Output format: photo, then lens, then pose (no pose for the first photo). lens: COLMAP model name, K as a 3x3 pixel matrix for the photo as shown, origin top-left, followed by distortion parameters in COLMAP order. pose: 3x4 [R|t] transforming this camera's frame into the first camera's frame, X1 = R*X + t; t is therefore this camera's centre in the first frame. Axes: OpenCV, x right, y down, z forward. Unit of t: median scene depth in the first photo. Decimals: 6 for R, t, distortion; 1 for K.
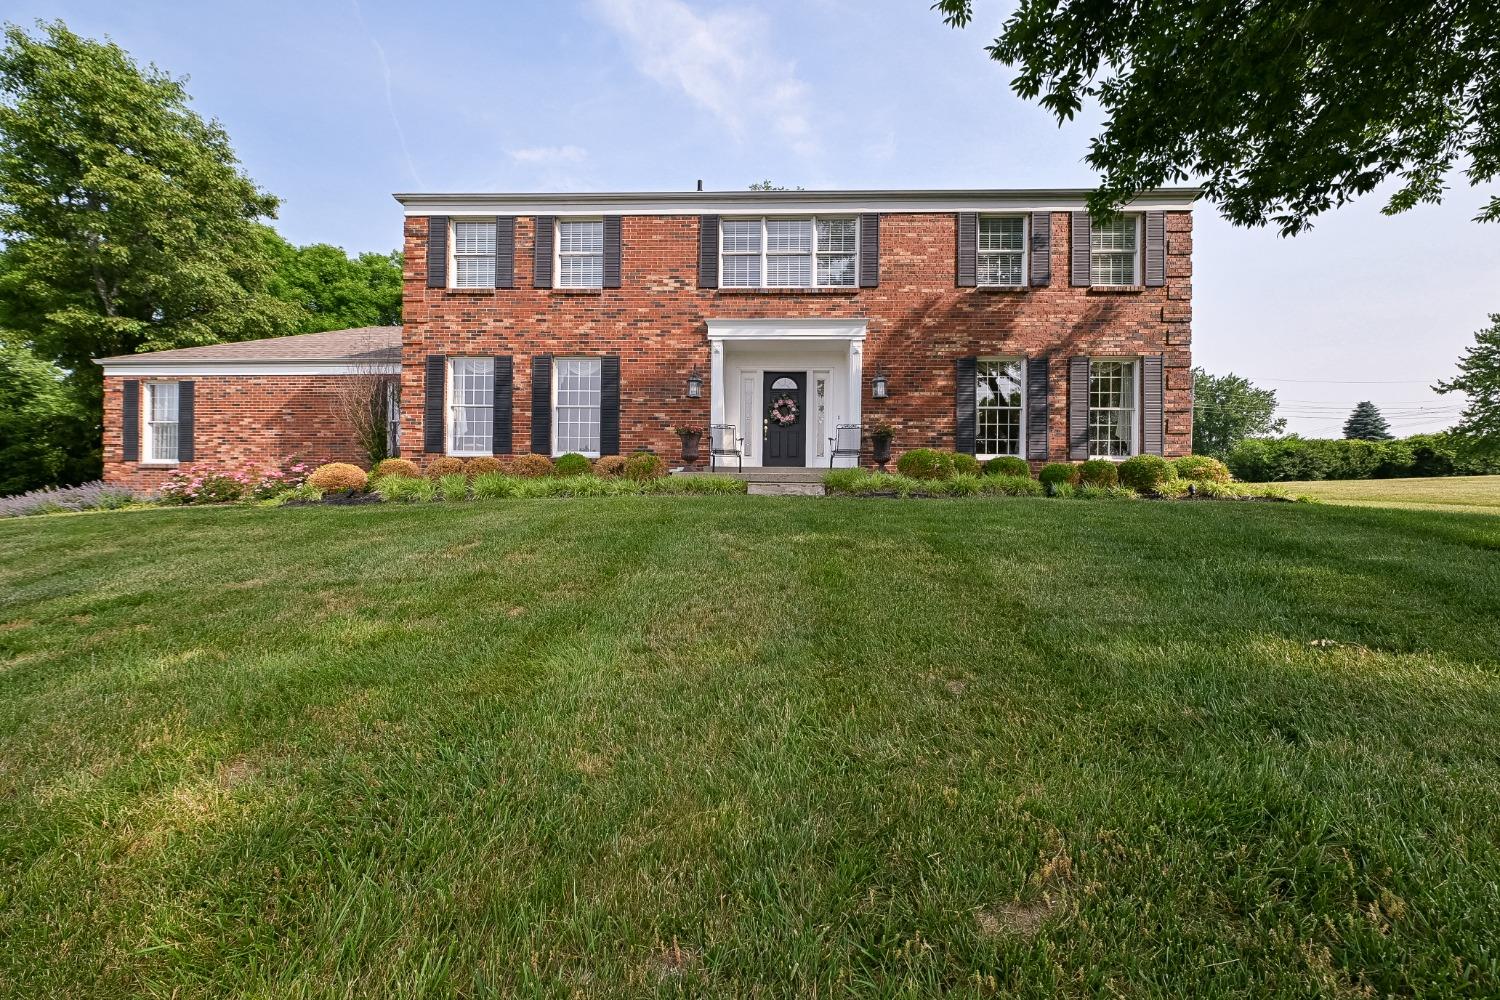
lens RADIAL K [[592.0, 0, 760.1], [0, 592.0, 497.9], [0, 0, 1]] dist [0.007172, -0.000020]
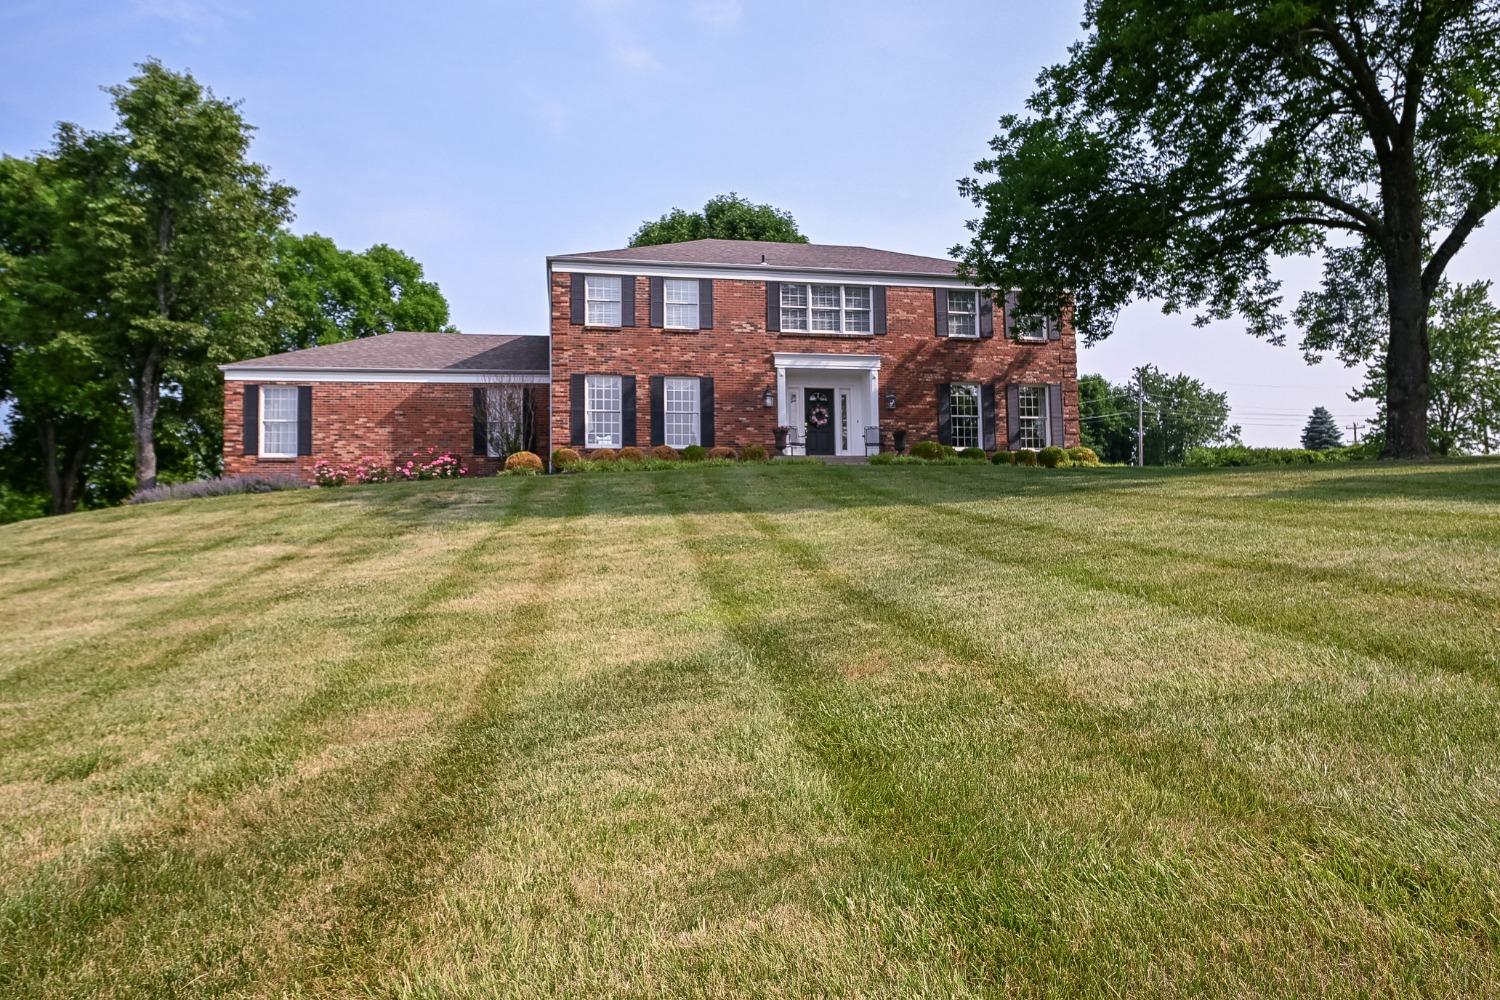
lens RADIAL K [[991.9, 0, 762.7], [0, 991.9, 489.5], [0, 0, 1]] dist [0.002811, 0.001049]
pose [[0.973988, -0.007440, 0.226479, -0.657176], [0.021584, 0.997963, -0.060039, 0.170481], [-0.225571, 0.063366, 0.972164, -1.296557]]
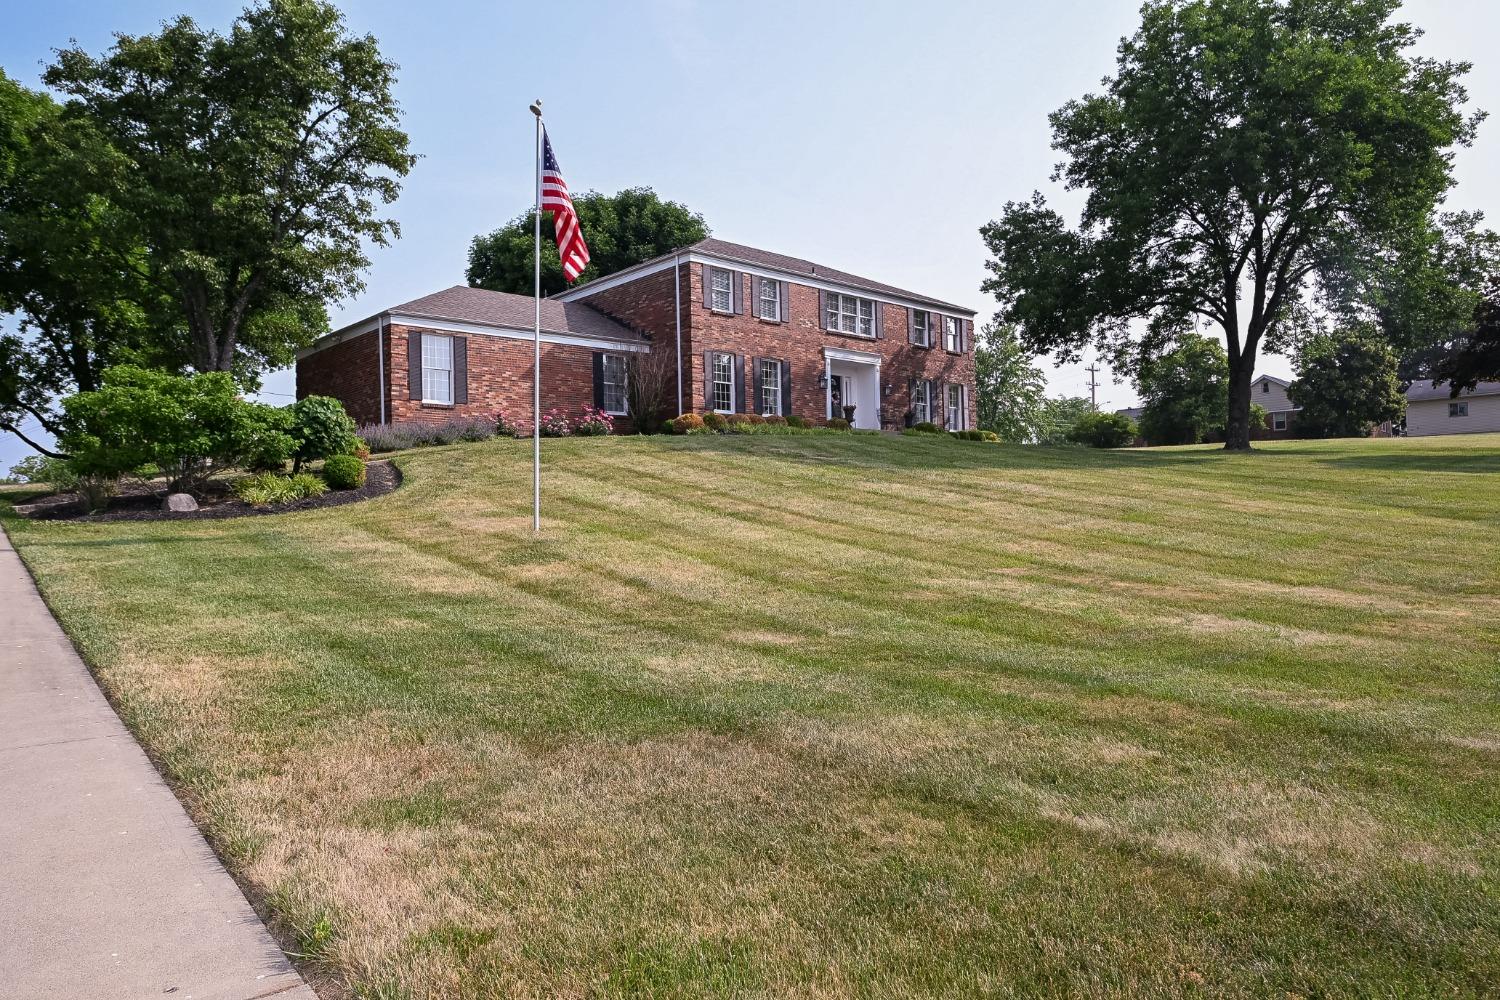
lens RADIAL K [[991.9, 0, 743.0], [0, 991.9, 501.2], [0, 0, 1]] dist [0.002811, 0.001049]
pose [[0.719849, -0.005571, 0.694109, -2.385795], [0.016009, 0.999835, -0.008579, 0.199374], [-0.693947, 0.017288, 0.719819, -1.020685]]
